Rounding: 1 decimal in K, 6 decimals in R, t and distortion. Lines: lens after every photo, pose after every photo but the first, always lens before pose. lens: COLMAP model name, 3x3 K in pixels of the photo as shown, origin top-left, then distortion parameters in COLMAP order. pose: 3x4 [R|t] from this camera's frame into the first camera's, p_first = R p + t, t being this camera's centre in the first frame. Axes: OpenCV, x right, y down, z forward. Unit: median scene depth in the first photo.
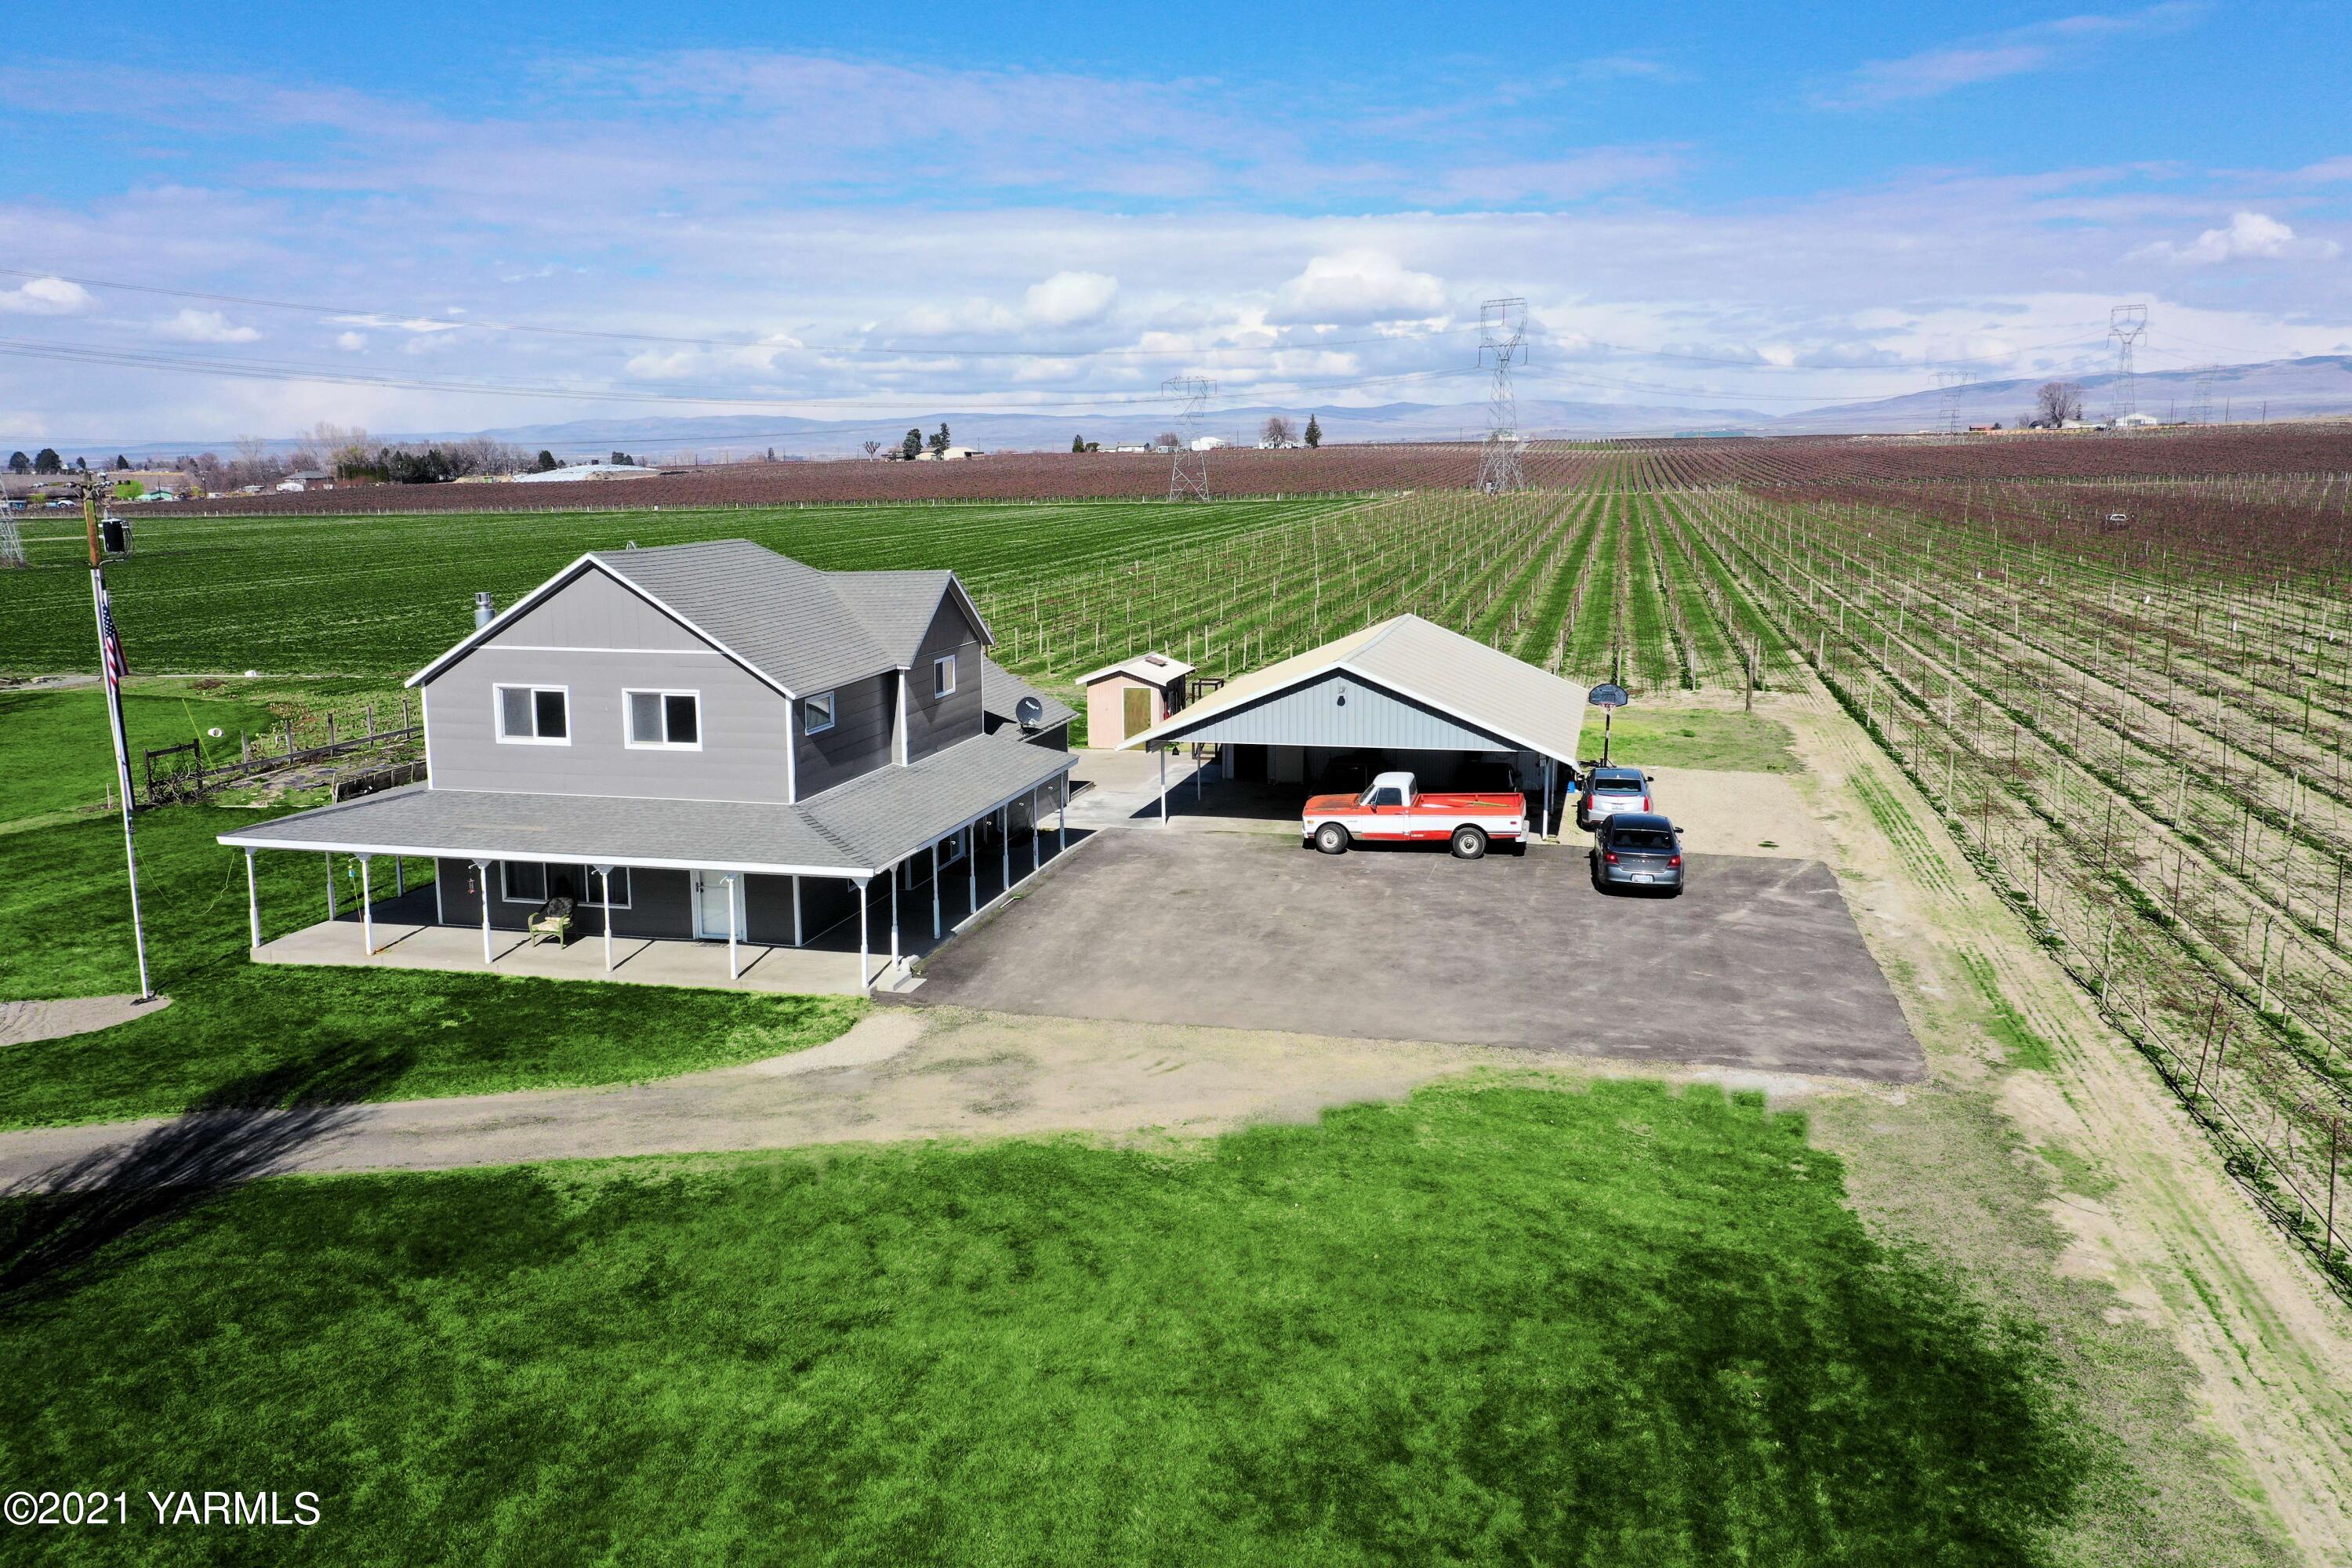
lens RADIAL K [[1866.2, 0, 1151.2], [0, 1866.2, 771.3], [0, 0, 1]] dist [0.030340, 0.048275]
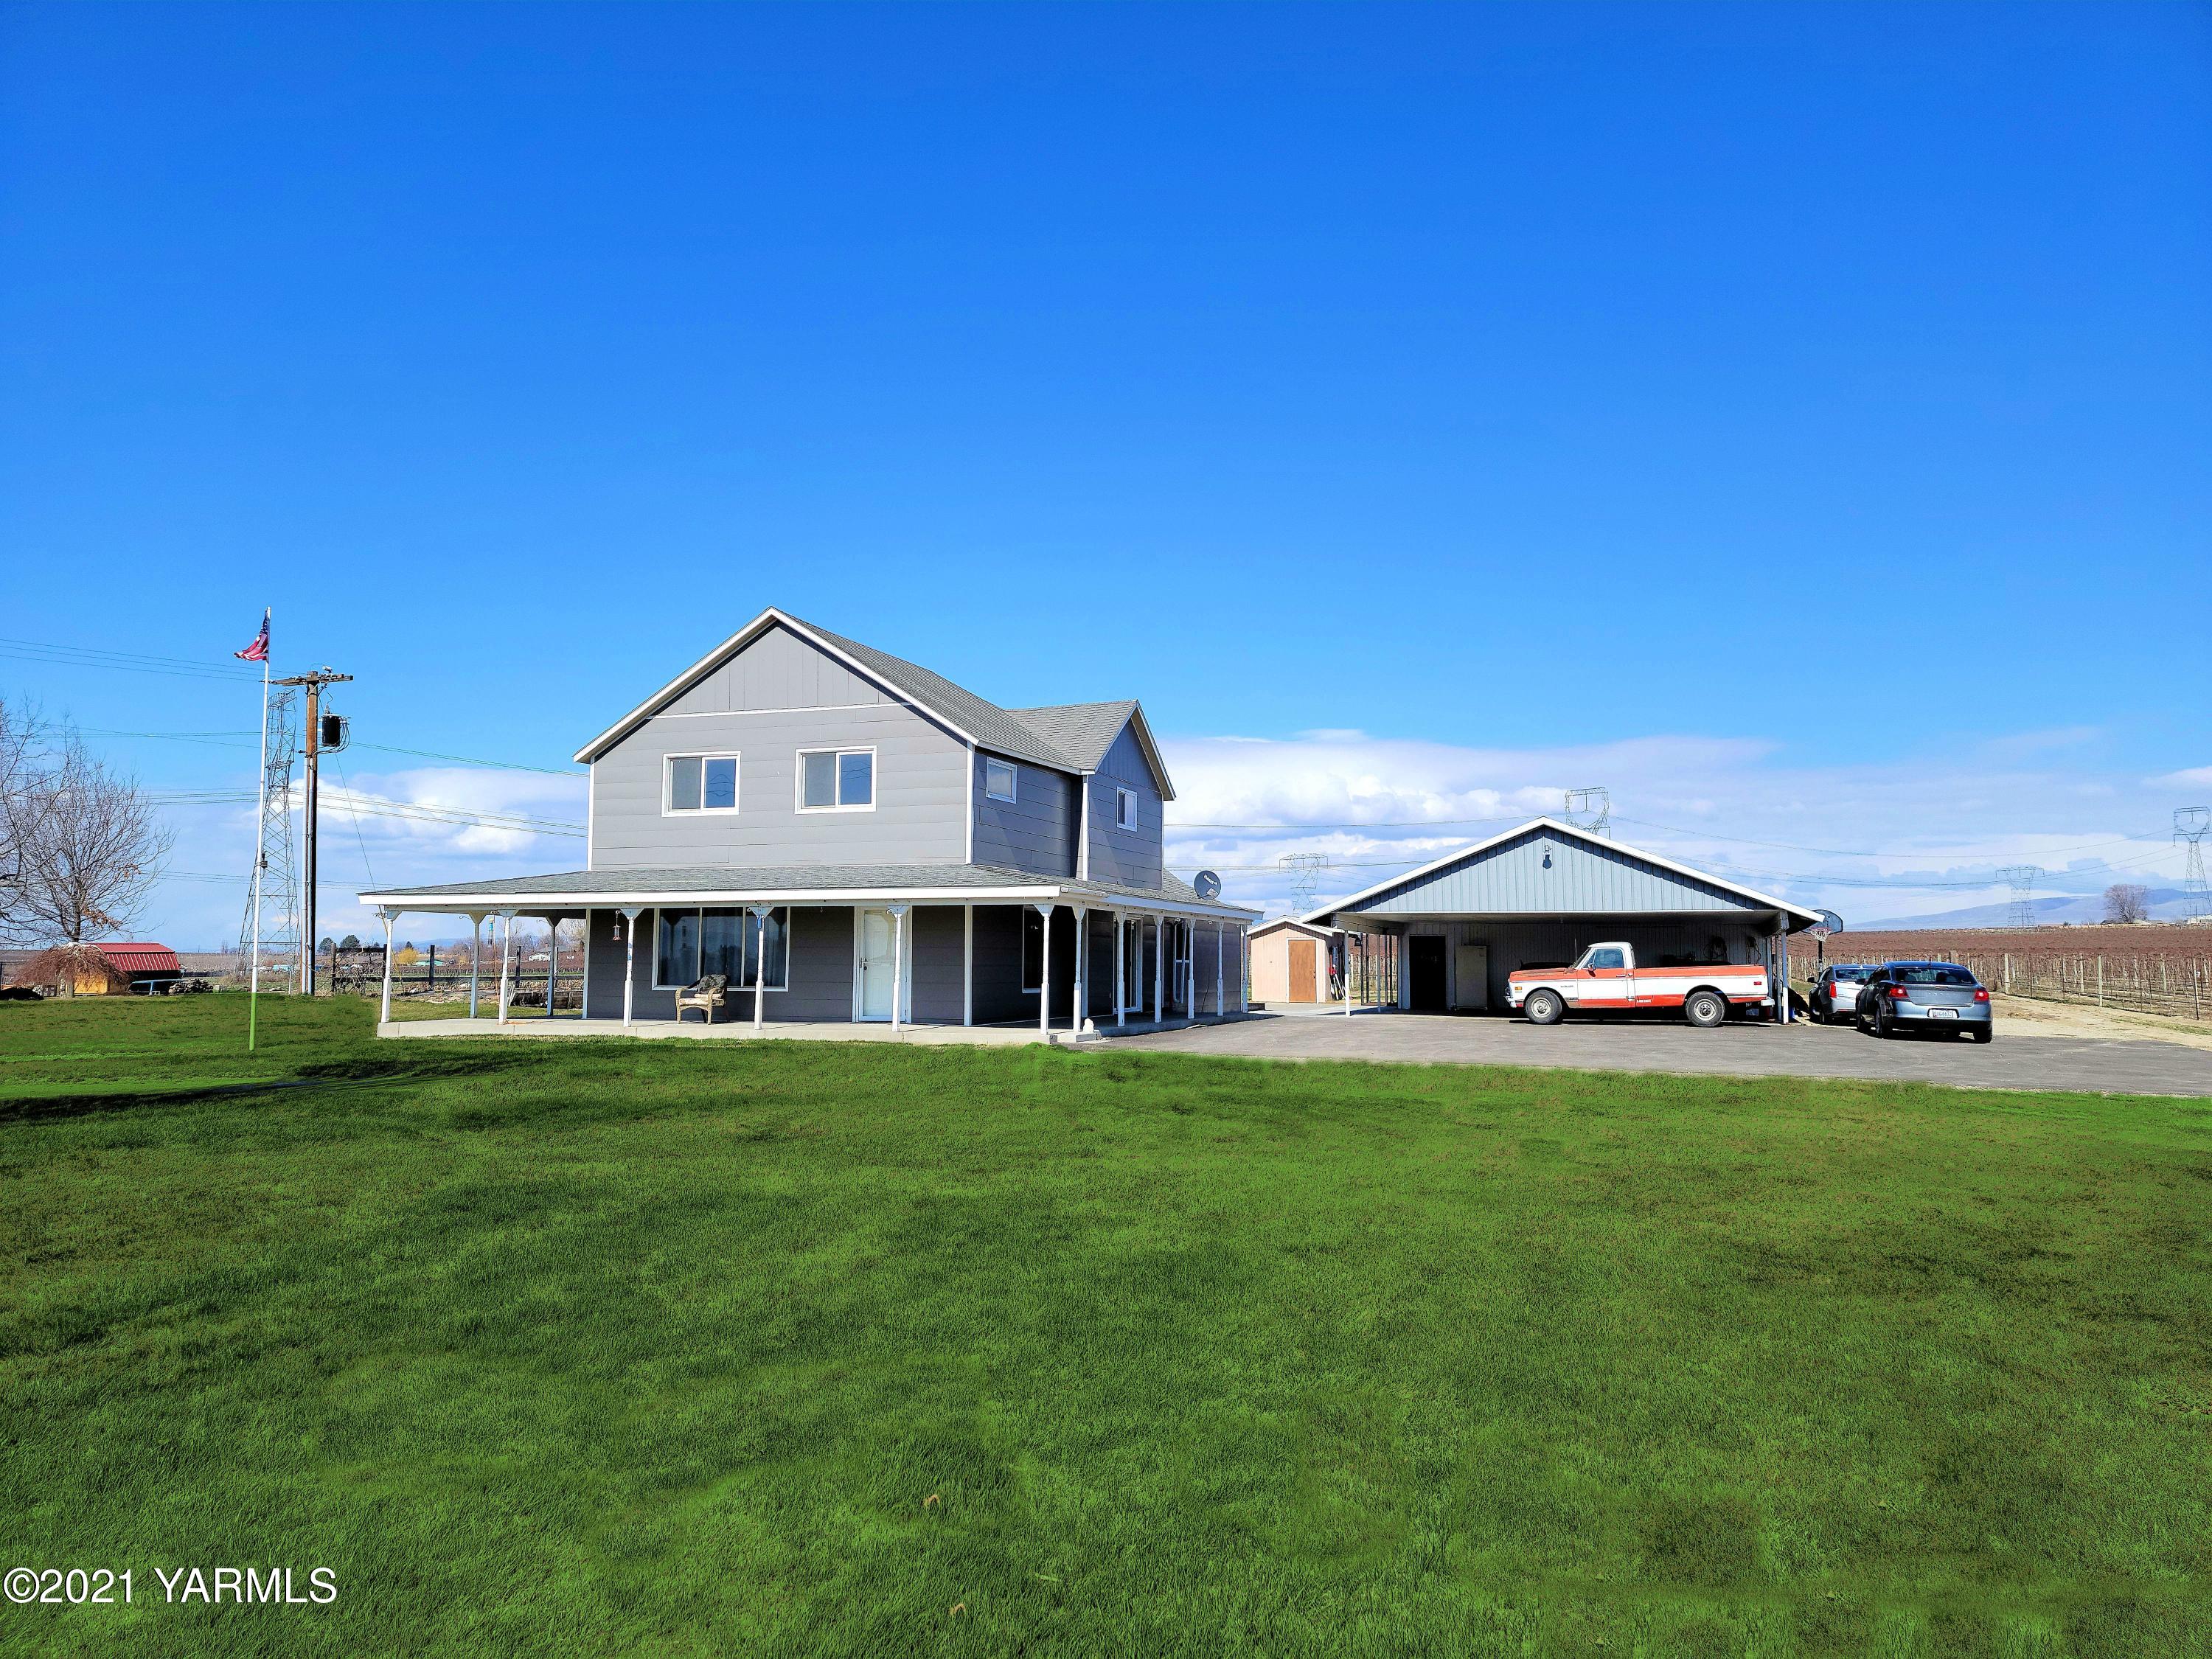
lens RADIAL K [[1603.9, 0, 1072.6], [0, 1603.9, 839.1], [0, 0, 1]] dist [0.029662, -0.026925]
pose [[0.993671, 0.005163, -0.112211, -0.052805], [-0.032954, 0.968386, -0.247269, 0.190212], [0.107387, 0.249401, 0.962428, 0.244959]]
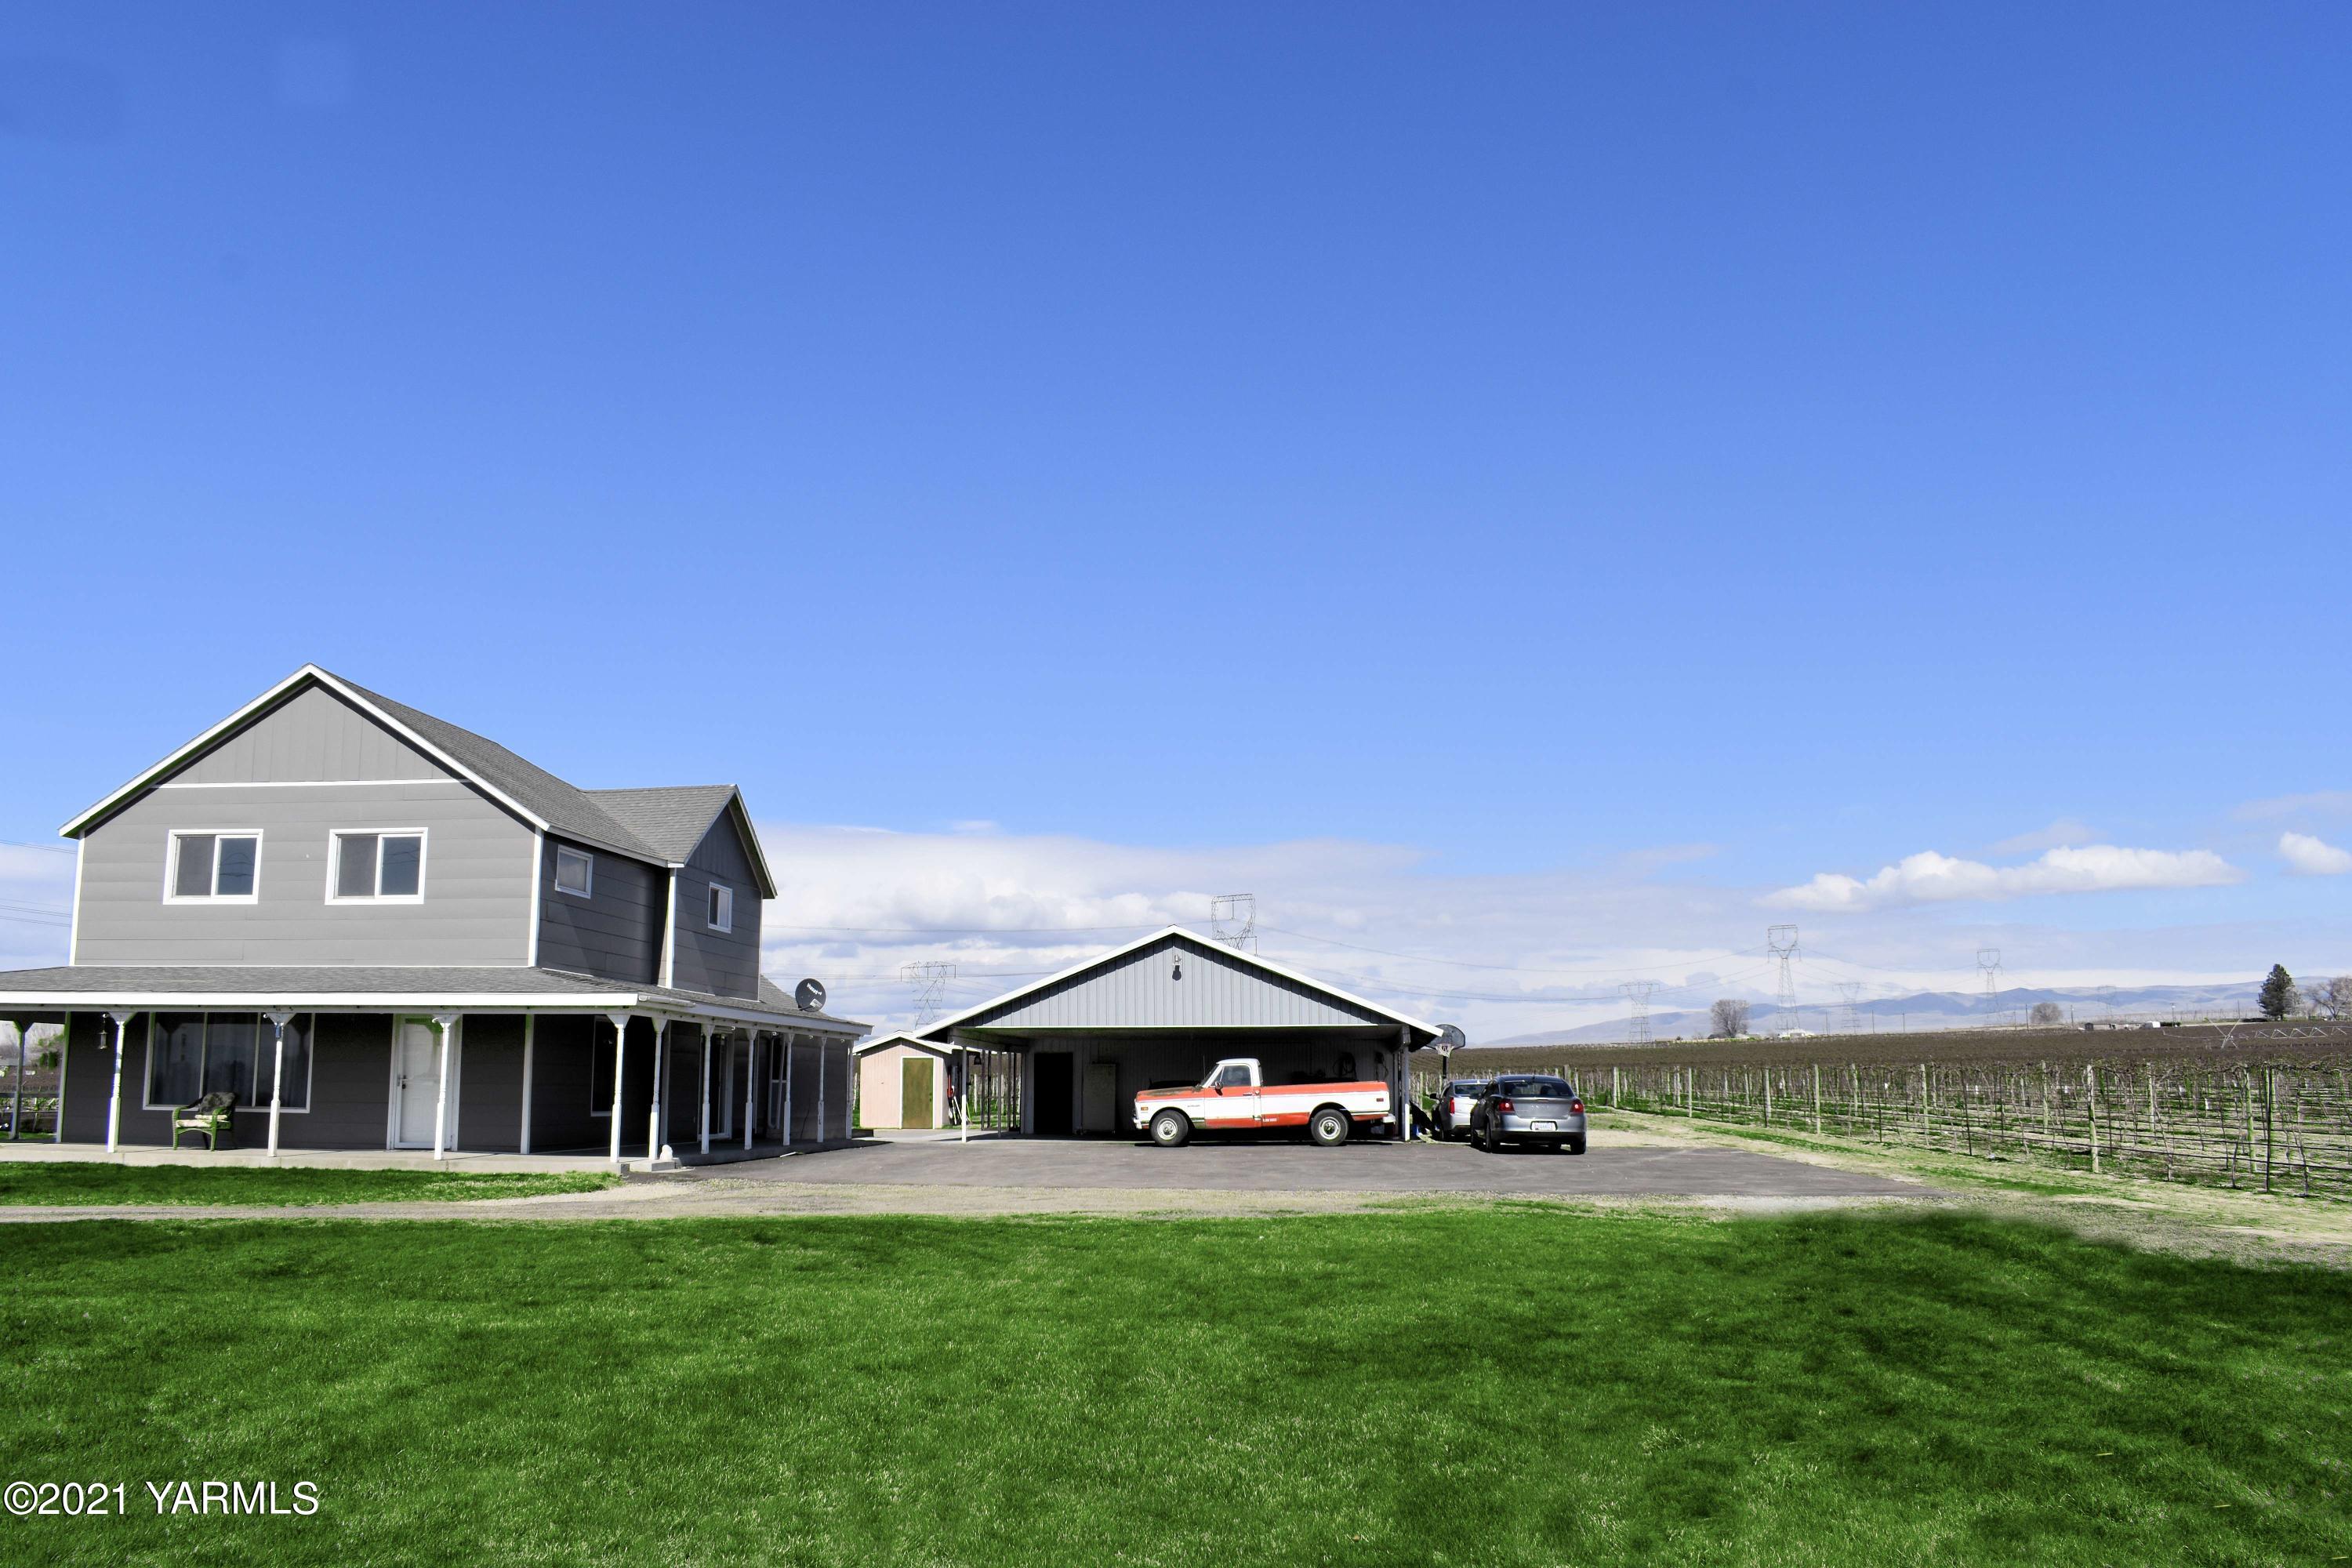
lens RADIAL K [[1834.8, 0, 1184.4], [0, 1834.8, 797.1], [0, 0, 1]] dist [-0.101843, -0.000424]
pose [[0.986035, 0.032049, 0.163428, -0.045551], [0.023297, 0.945115, -0.325906, 0.198783], [-0.164903, 0.325162, 0.931170, 0.211179]]
